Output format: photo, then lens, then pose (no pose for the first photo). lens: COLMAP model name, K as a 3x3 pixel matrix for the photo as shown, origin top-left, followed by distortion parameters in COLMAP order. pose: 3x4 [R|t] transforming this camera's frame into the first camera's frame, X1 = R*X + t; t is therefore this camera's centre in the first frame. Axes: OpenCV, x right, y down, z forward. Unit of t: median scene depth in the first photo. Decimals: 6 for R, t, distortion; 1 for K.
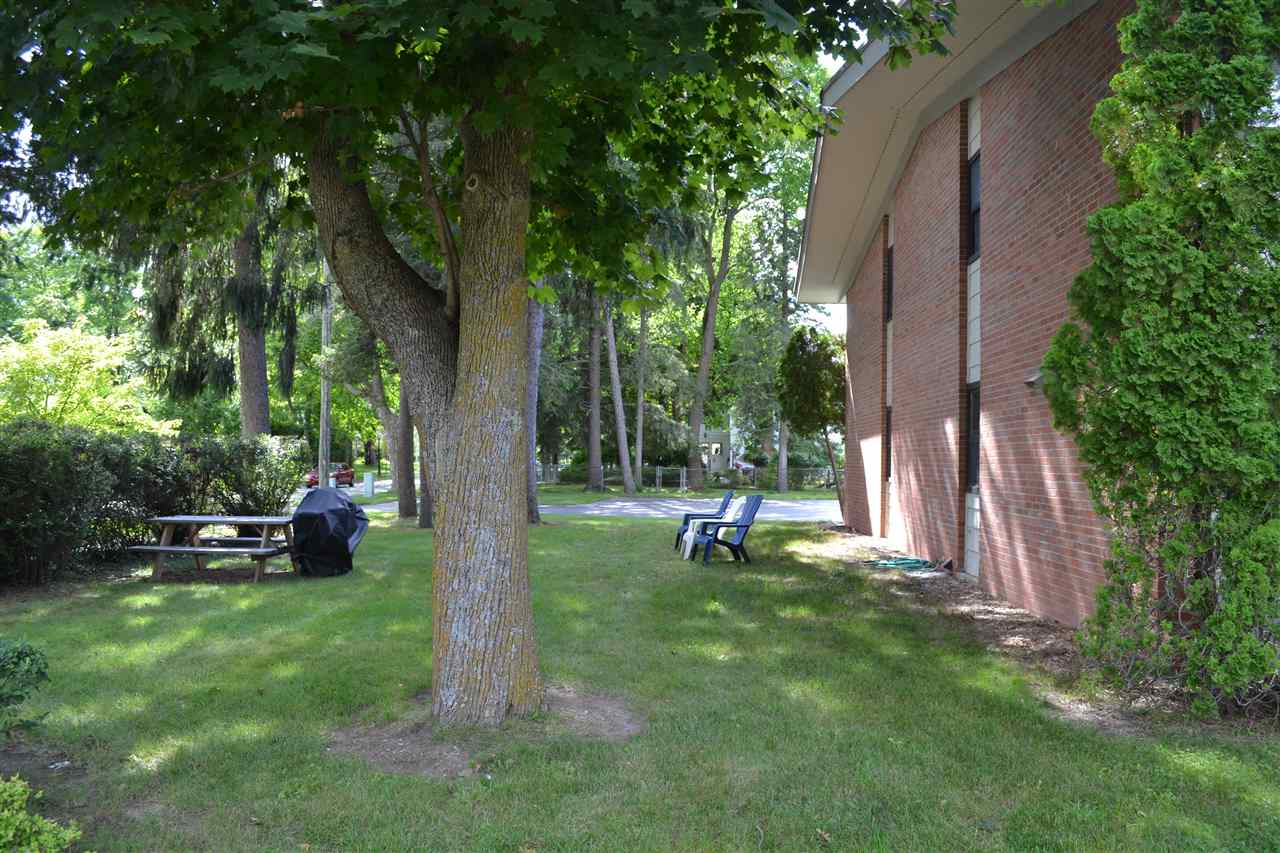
lens RADIAL K [[1017.9, 0, 635.5], [0, 1017.9, 431.7], [0, 0, 1]] dist [-0.082861, 0.005731]
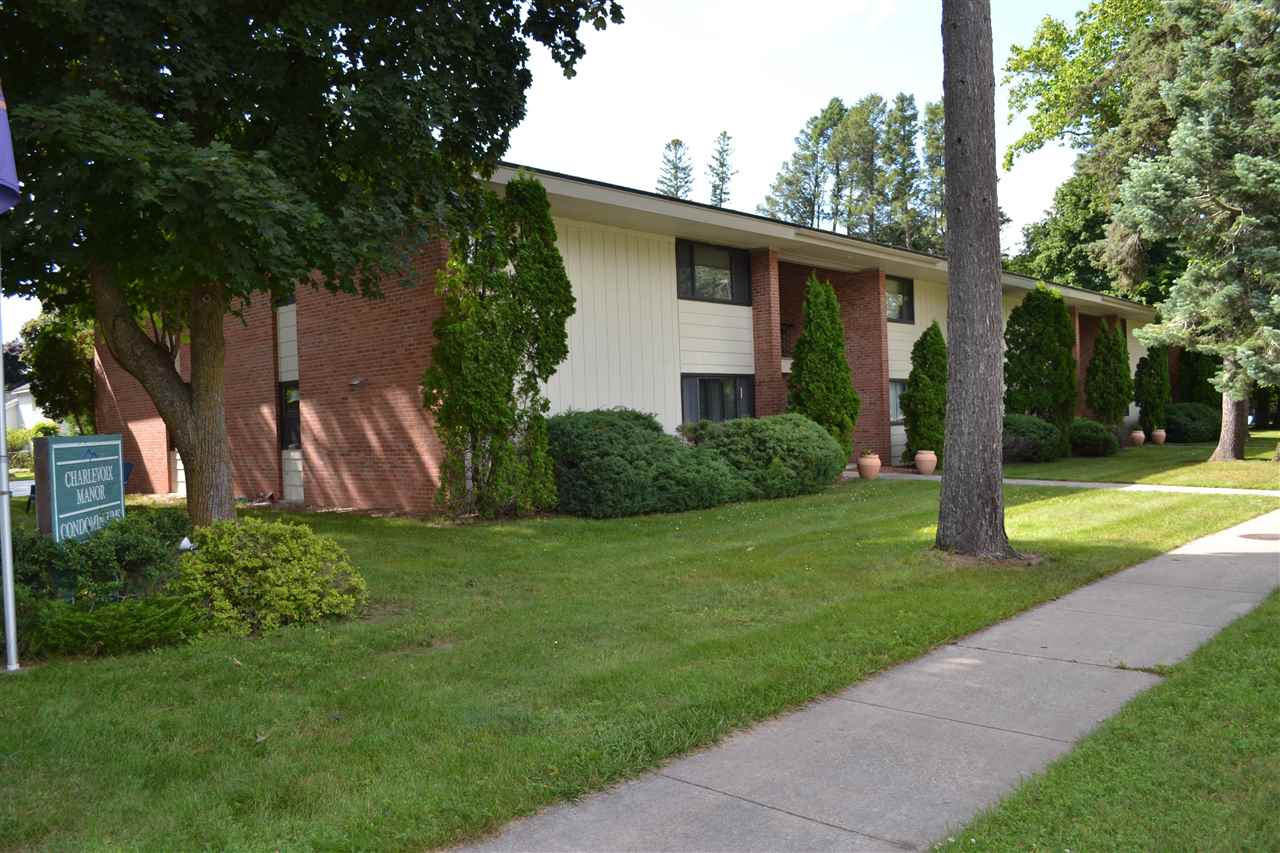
lens RADIAL K [[1017.9, 0, 635.5], [0, 1017.9, 431.7], [0, 0, 1]] dist [-0.082861, 0.005731]
pose [[0.631165, -0.045926, 0.774287, -0.619386], [0.026998, 0.998941, 0.037244, -0.014464], [-0.775178, -0.002602, 0.631737, -0.496329]]
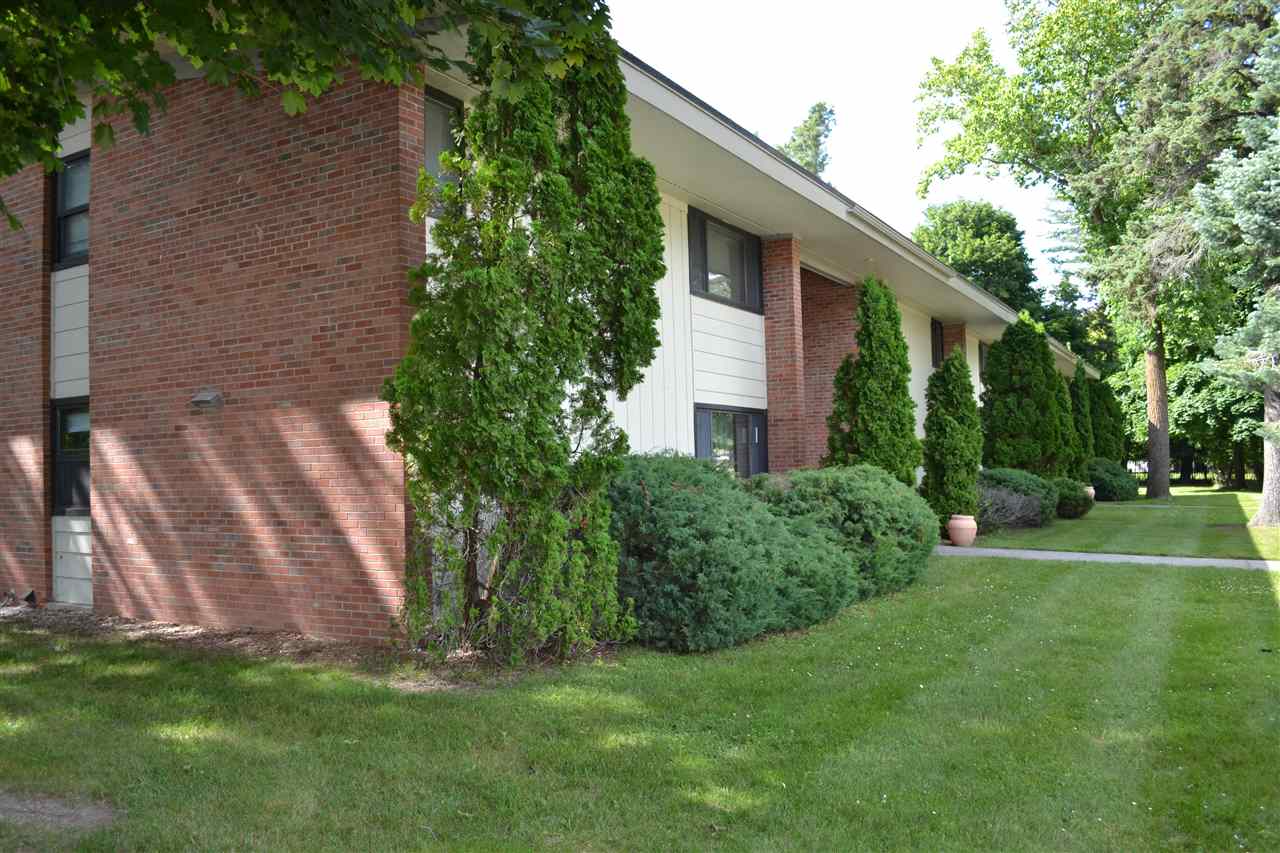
lens RADIAL K [[1017.9, 0, 635.5], [0, 1017.9, 431.7], [0, 0, 1]] dist [-0.082861, 0.005731]
pose [[0.448417, 0.003446, 0.893818, -0.274020], [0.010378, 0.999905, -0.009062, -0.003867], [-0.893764, 0.013339, 0.448338, 0.123602]]
